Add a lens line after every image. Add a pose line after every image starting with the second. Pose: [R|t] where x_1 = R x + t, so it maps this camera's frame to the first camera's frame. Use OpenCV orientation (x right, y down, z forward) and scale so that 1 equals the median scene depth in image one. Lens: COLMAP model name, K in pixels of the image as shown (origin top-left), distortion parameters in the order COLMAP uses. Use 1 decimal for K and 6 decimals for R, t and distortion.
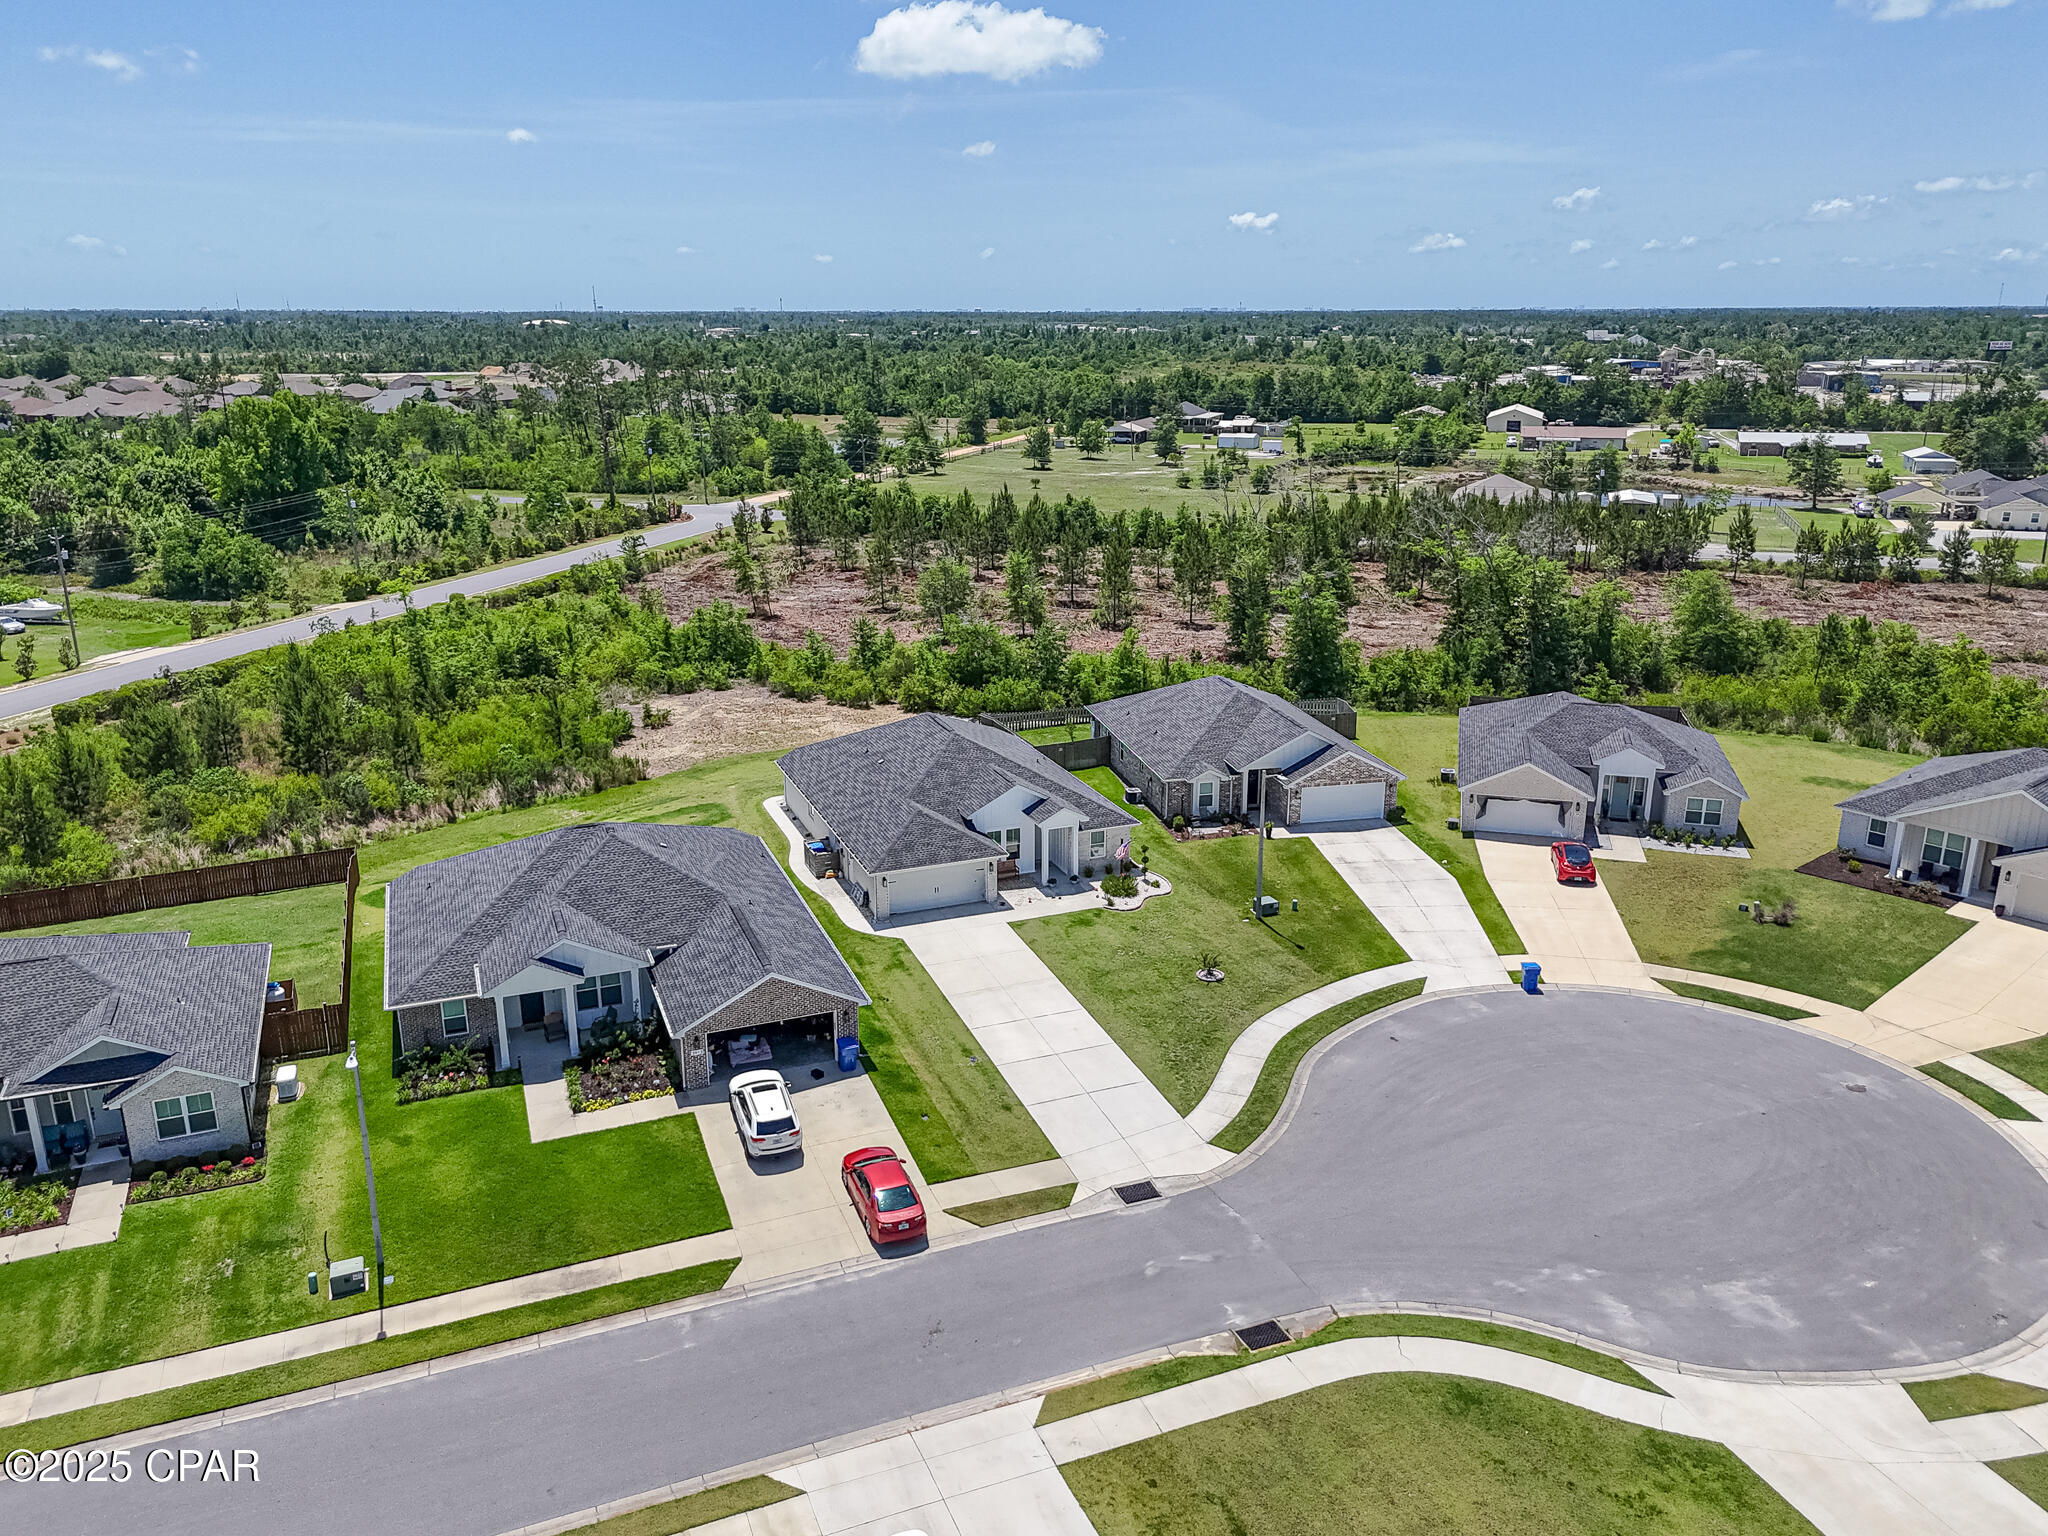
lens RADIAL K [[1507.9, 0, 1025.6], [0, 1507.9, 761.1], [0, 0, 1]] dist [0.072951, -0.066556]
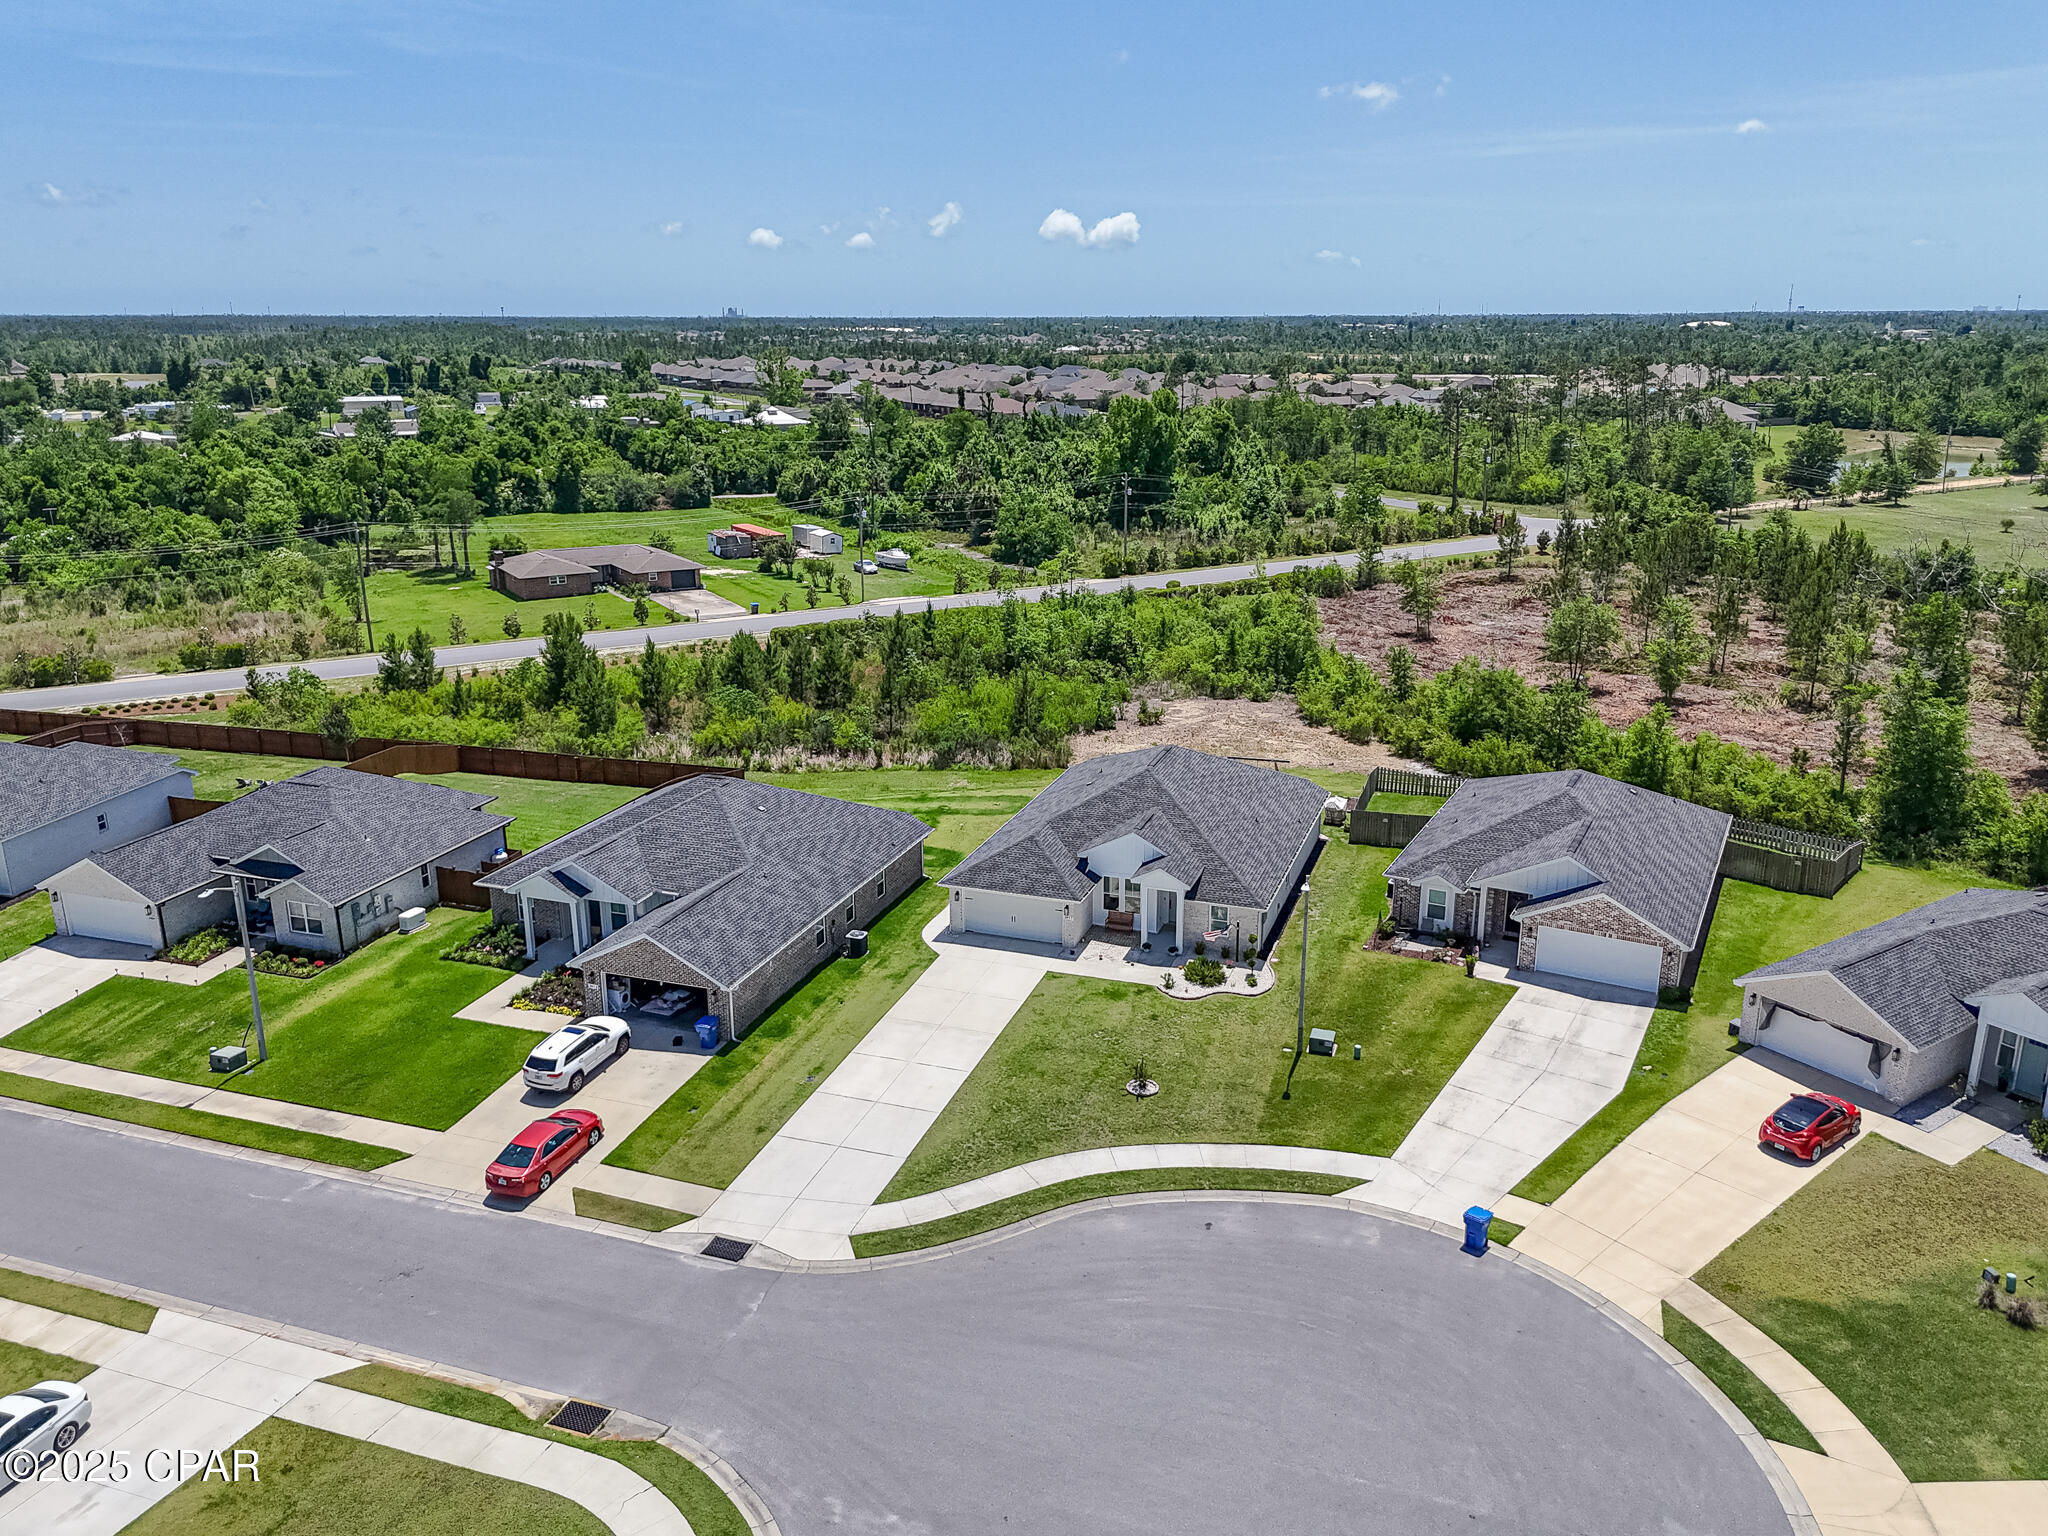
lens RADIAL K [[1507.9, 0, 1025.6], [0, 1507.9, 761.1], [0, 0, 1]] dist [0.072951, -0.066556]
pose [[0.754128, 0.185480, -0.629991, 0.572753], [-0.186501, 0.980278, 0.065361, -0.083256], [0.629689, 0.068203, 0.773847, 0.276334]]
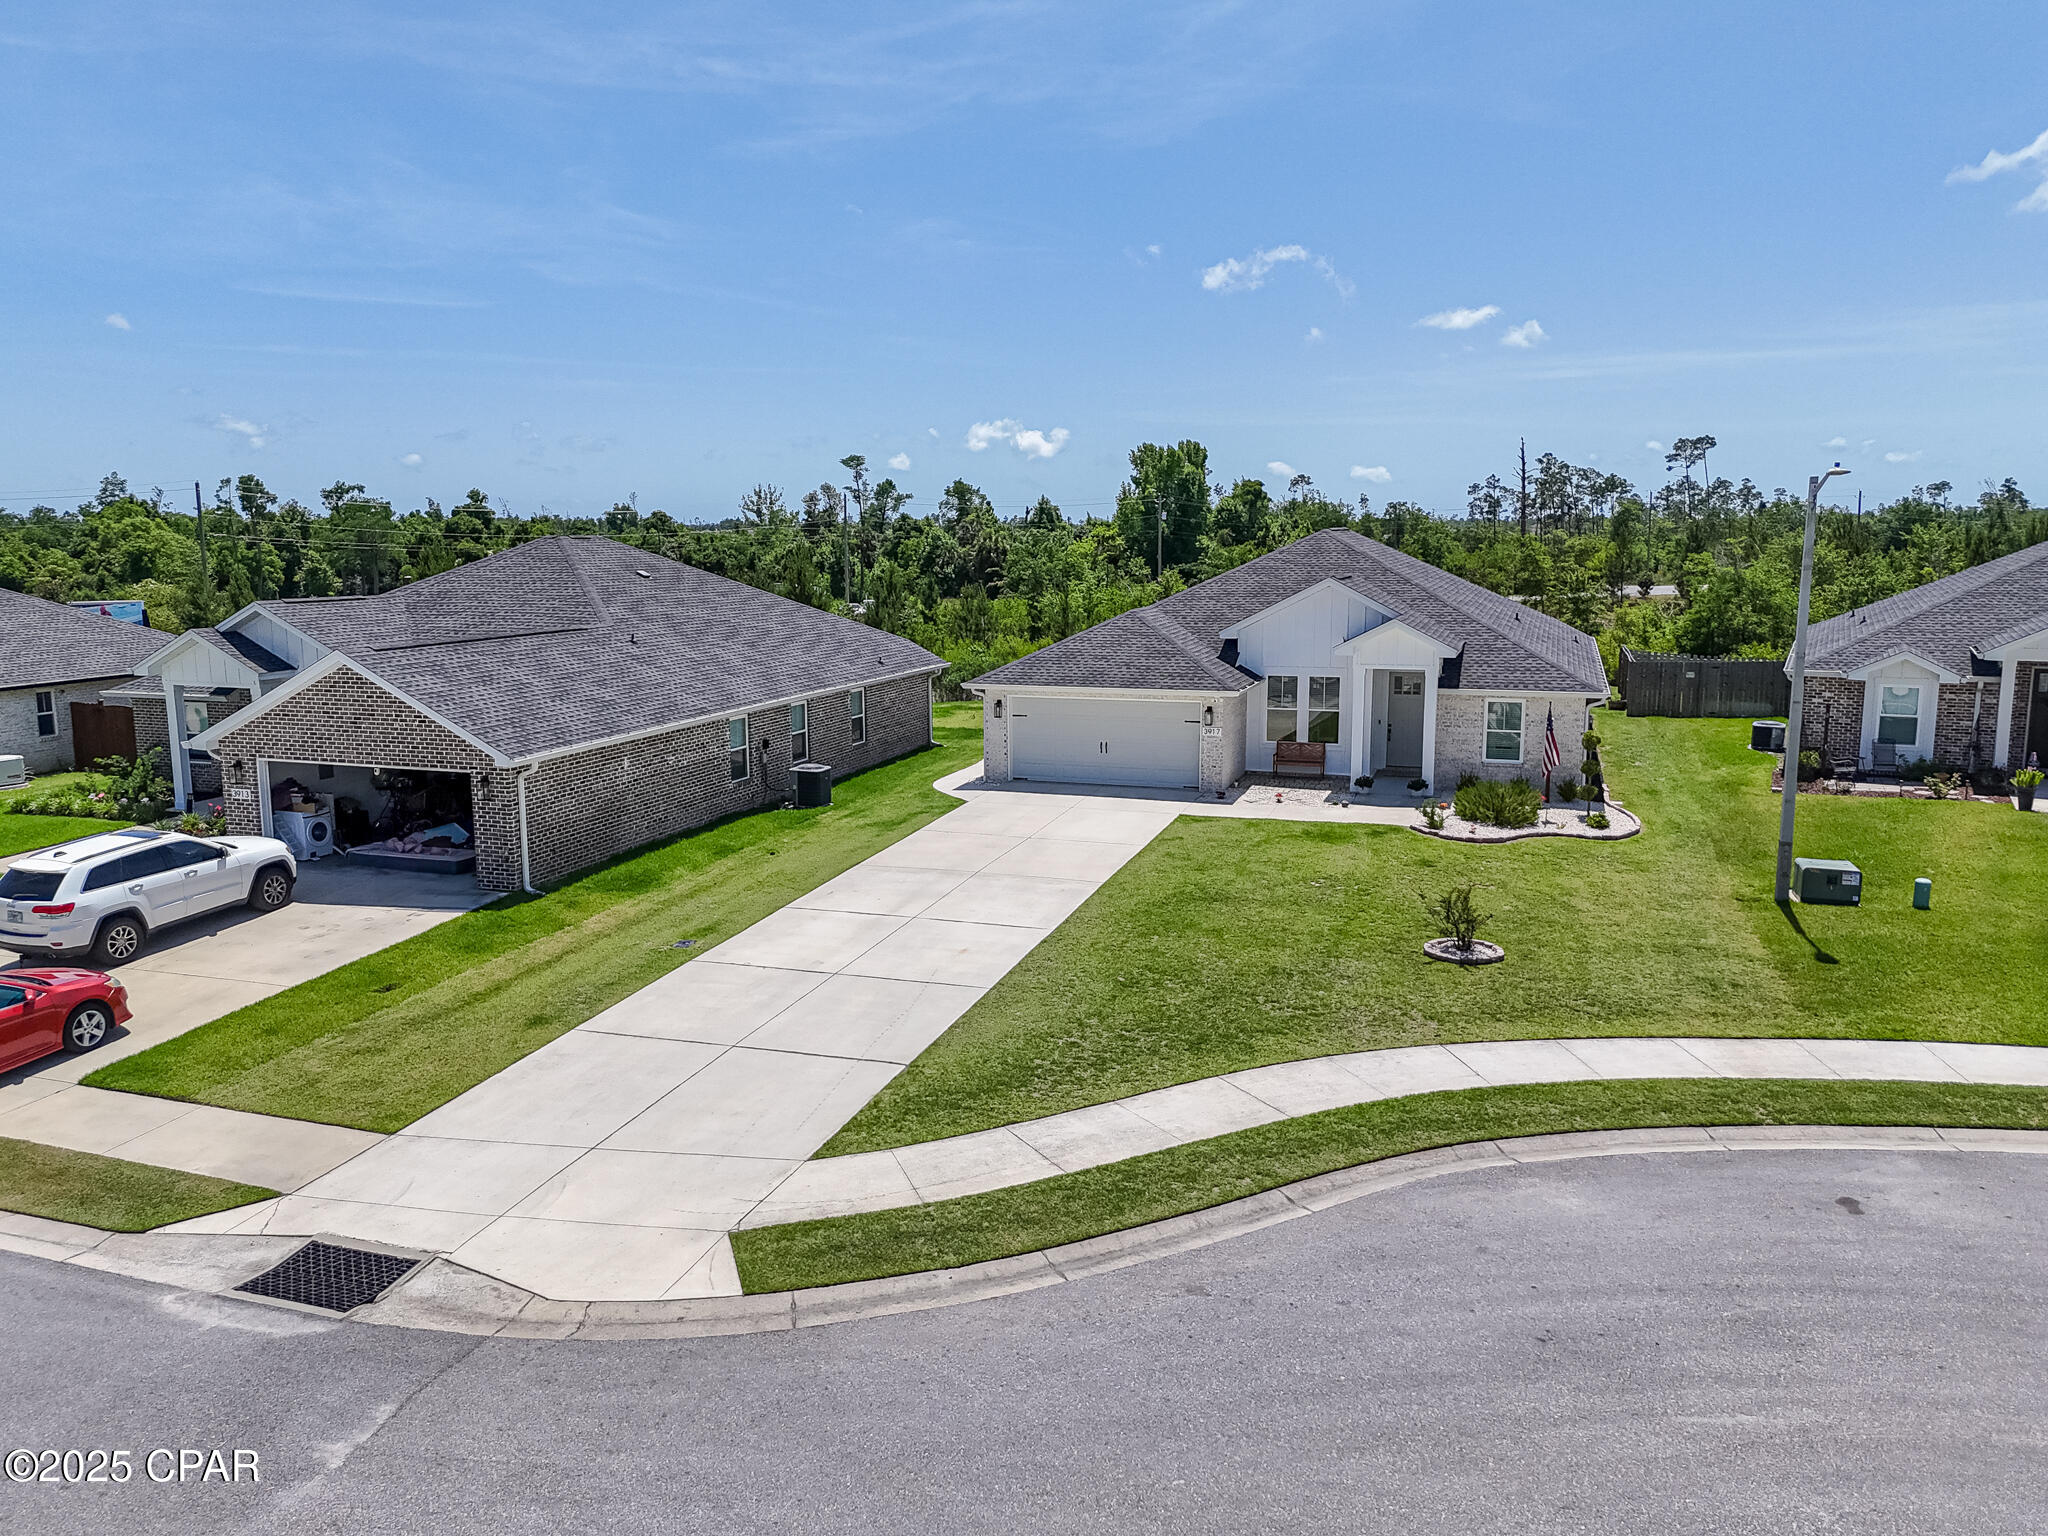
lens RADIAL K [[1505.1, 0, 1024.0], [0, 1505.1, 768.0], [0, 0, 1]] dist [0.065577, -0.051361]
pose [[0.758033, 0.101833, -0.644218, 0.269716], [-0.182829, 0.981312, -0.060011, 0.137961], [0.626067, 0.163272, 0.762484, 0.640065]]
